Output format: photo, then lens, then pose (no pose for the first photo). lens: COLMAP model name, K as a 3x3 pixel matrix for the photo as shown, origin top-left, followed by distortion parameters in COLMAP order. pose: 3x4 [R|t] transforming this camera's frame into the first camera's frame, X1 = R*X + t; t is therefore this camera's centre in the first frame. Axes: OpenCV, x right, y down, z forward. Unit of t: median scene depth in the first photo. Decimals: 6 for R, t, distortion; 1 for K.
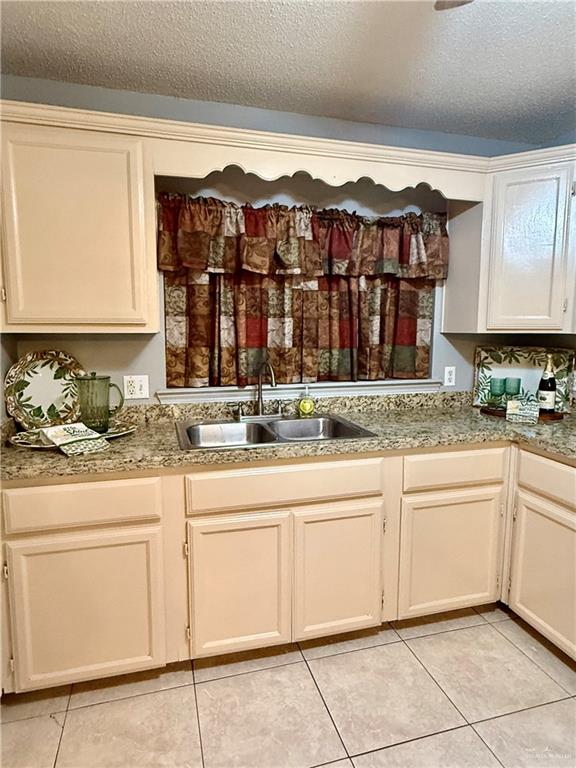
lens RADIAL K [[465.2, 0, 288.1], [0, 465.2, 385.0], [0, 0, 1]] dist [-0.004155, -0.000628]
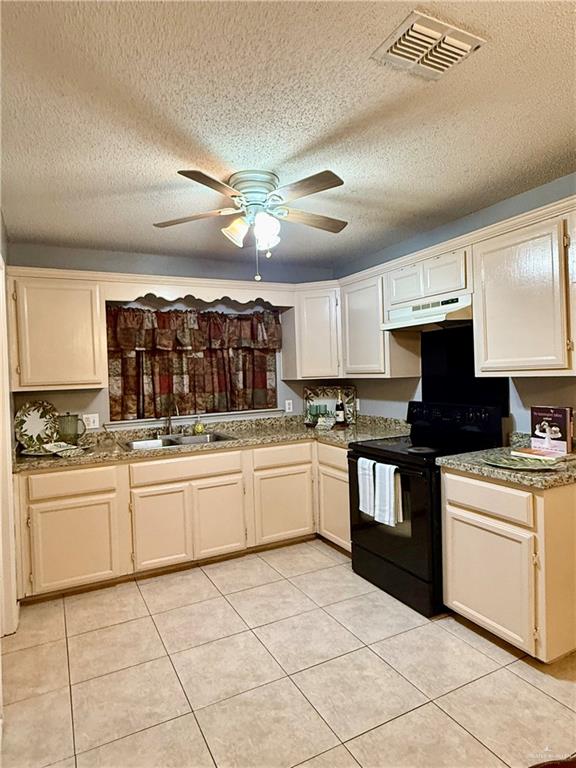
lens RADIAL K [[465.2, 0, 291.2], [0, 465.2, 381.8], [0, 0, 1]] dist [-0.004155, -0.000628]
pose [[0.978558, -0.040564, 0.201940, 0.034721], [0.061372, 0.993305, -0.097871, 0.068660], [-0.196618, 0.108166, 0.974496, -0.726957]]
